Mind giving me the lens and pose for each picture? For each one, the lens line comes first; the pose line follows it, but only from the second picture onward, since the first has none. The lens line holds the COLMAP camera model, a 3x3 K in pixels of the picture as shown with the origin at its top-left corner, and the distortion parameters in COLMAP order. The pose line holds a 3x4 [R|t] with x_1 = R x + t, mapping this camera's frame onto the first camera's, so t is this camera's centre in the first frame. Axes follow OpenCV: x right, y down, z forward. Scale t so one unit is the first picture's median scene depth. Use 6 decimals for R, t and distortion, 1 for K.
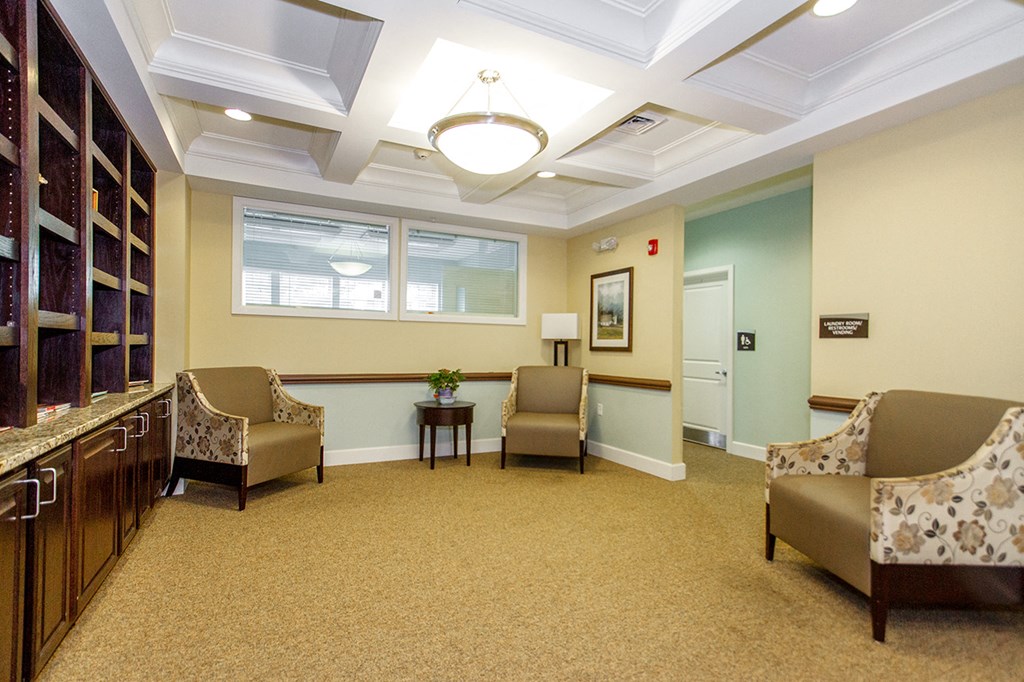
lens RADIAL K [[494.4, 0, 508.2], [0, 494.4, 344.4], [0, 0, 1]] dist [0.015738, 0.001423]
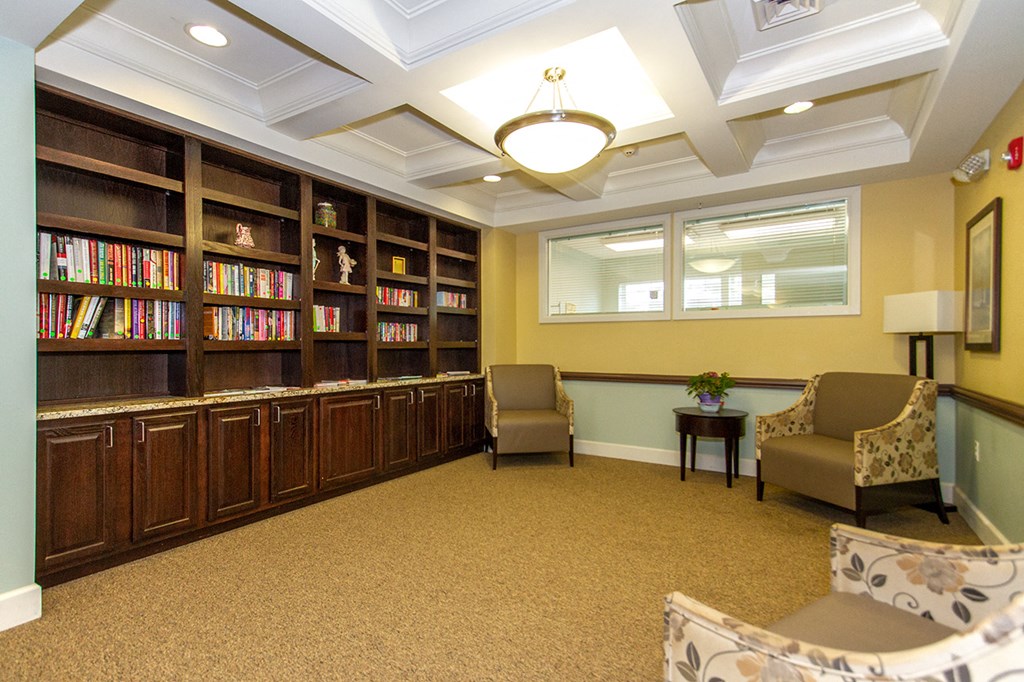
lens RADIAL K [[494.4, 0, 508.7], [0, 494.4, 345.6], [0, 0, 1]] dist [0.015738, 0.001423]
pose [[0.513657, -0.014573, -0.857872, 0.487576], [0.012975, 0.999873, -0.009217, 0.006822], [0.857897, -0.006397, 0.513781, 0.263043]]
